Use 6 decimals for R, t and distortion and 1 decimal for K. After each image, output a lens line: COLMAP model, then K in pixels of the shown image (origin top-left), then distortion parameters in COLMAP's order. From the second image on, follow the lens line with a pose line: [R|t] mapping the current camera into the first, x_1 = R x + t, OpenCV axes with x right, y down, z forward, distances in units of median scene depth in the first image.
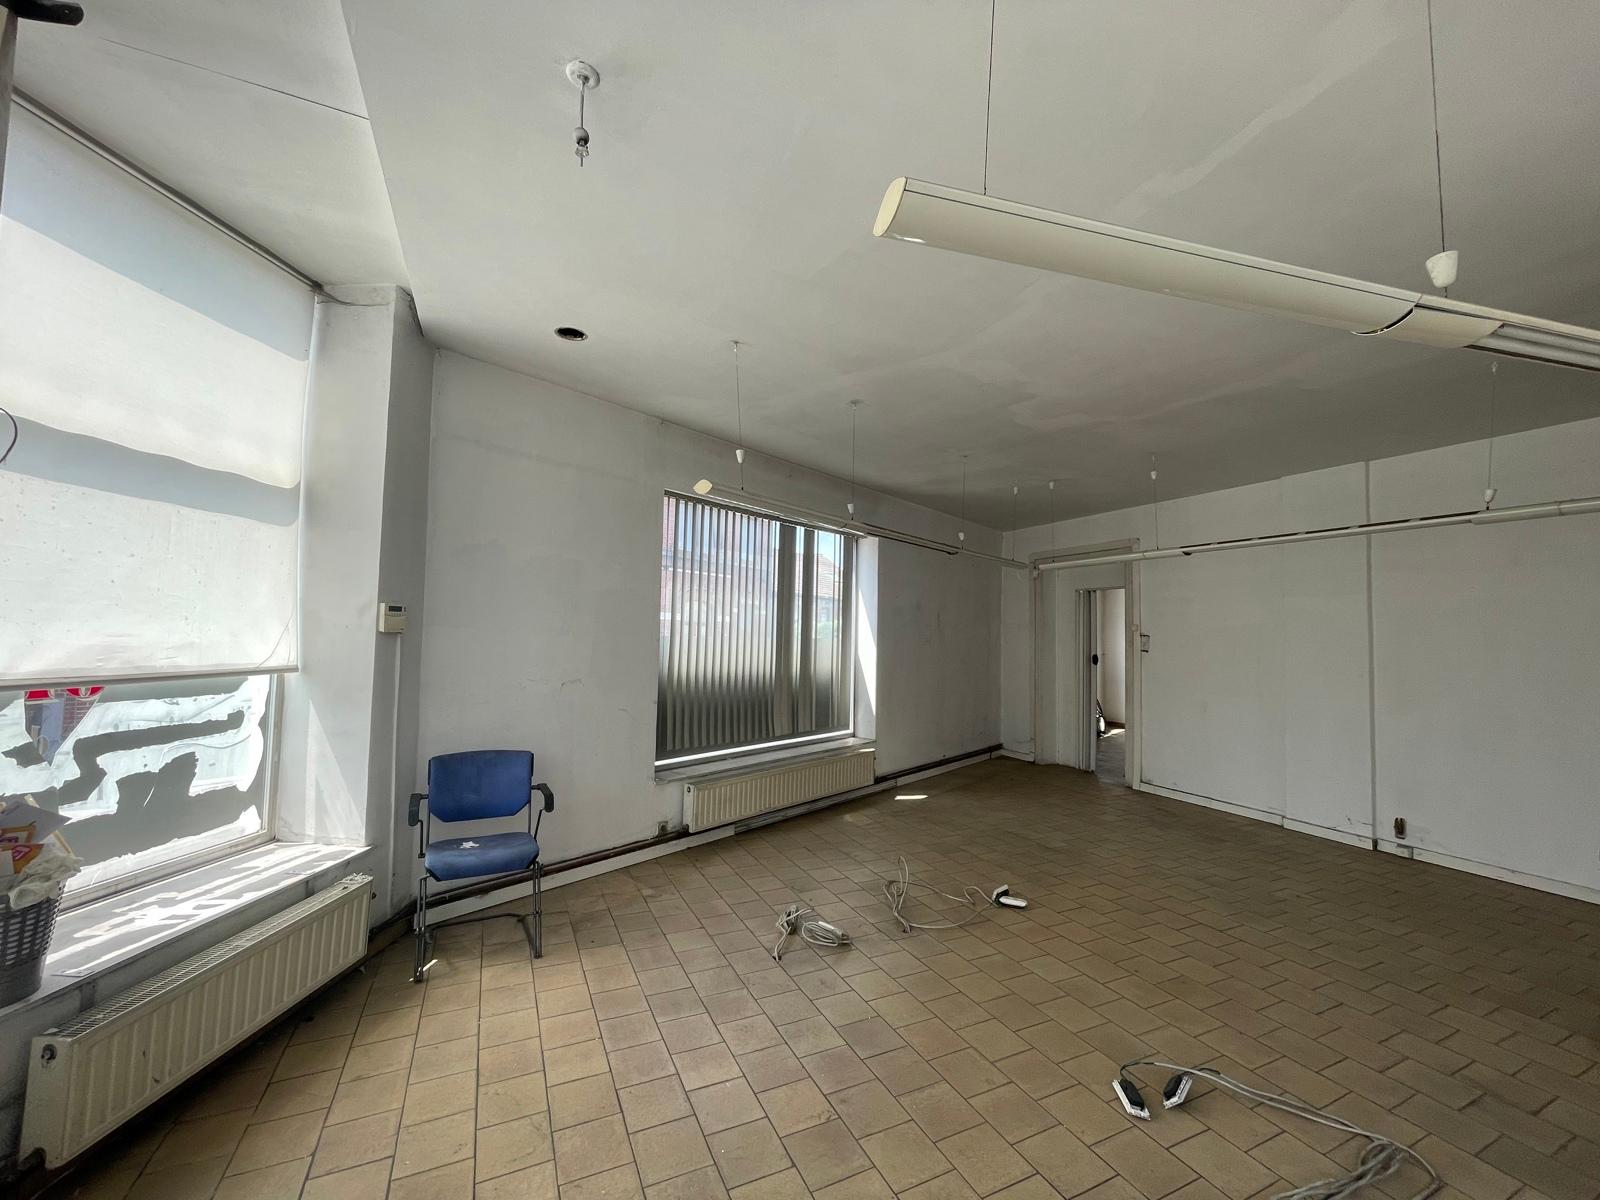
lens RADIAL K [[649.8, 0, 799.8], [0, 649.8, 603.6], [0, 0, 1]] dist [0.002745, -0.000017]
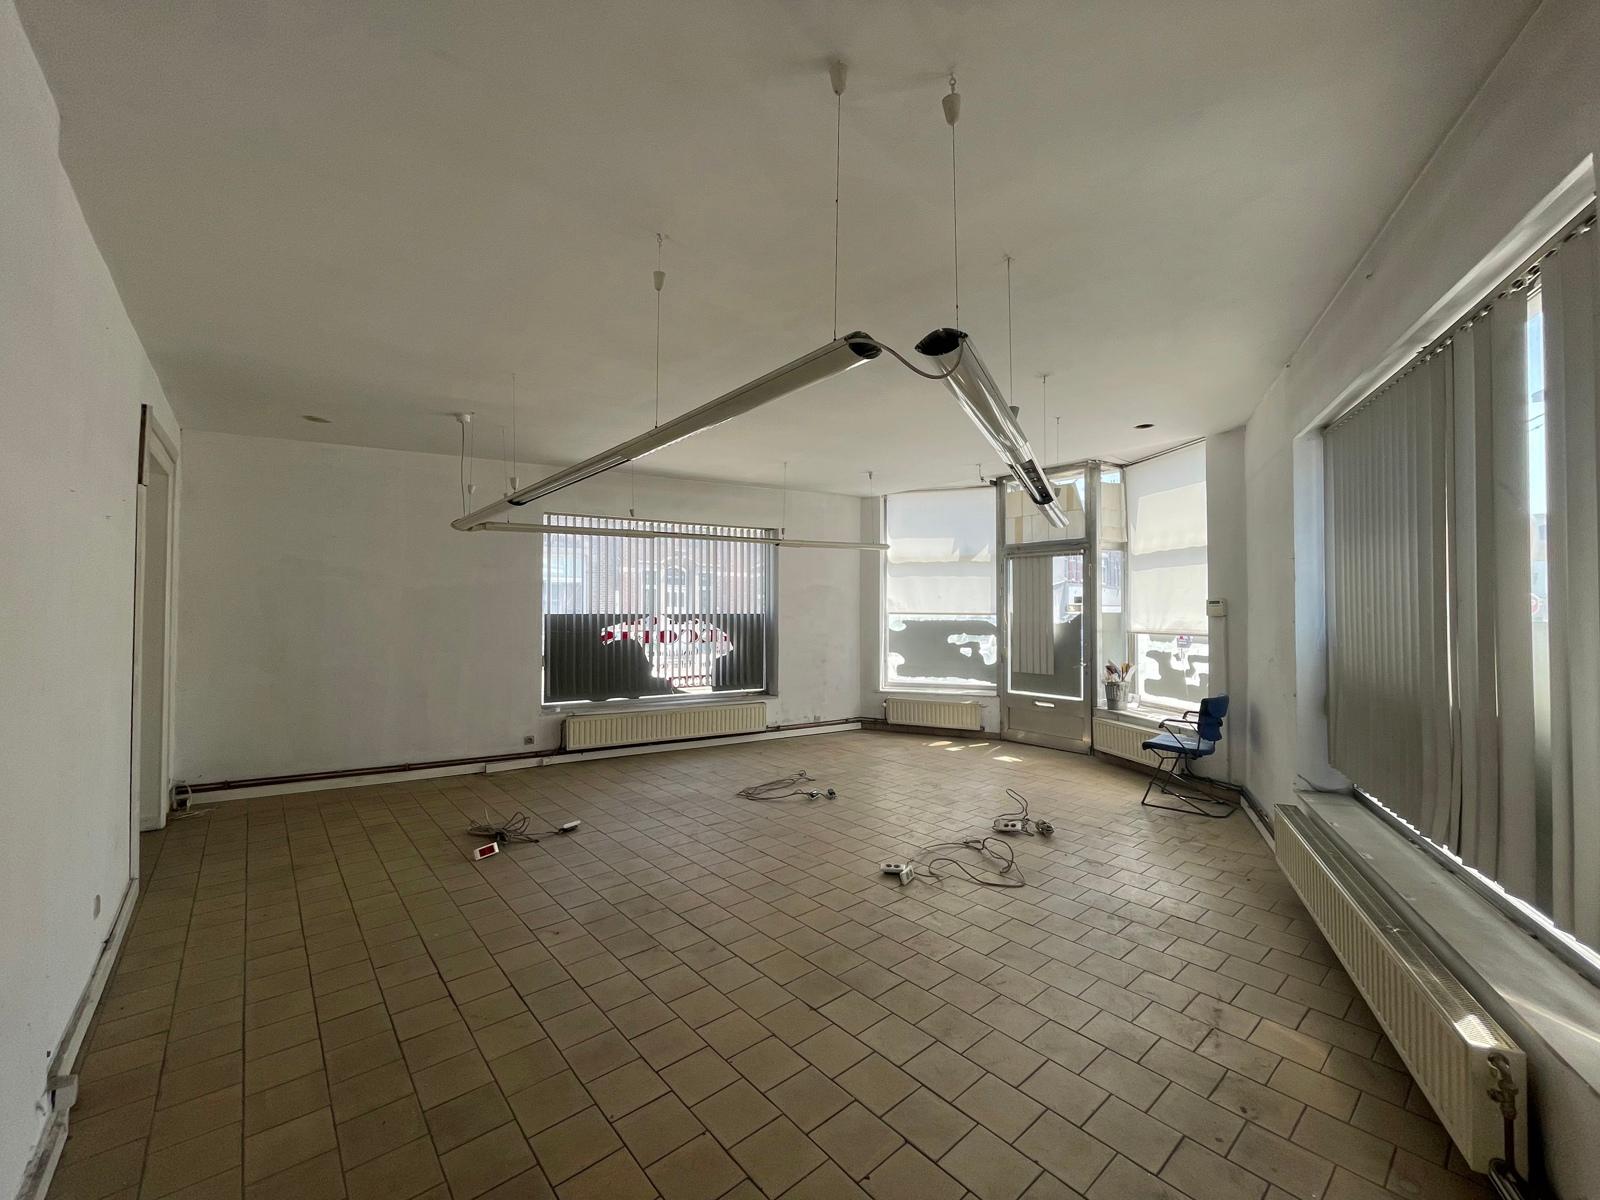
lens RADIAL K [[645.9, 0, 802.4], [0, 645.9, 609.3], [0, 0, 1]] dist [0.008630, -0.000061]
pose [[-0.965154, -0.024317, -0.260552, 0.612602], [-0.009737, 0.998321, -0.057103, 0.092993], [0.261503, -0.052577, -0.963770, 1.627067]]
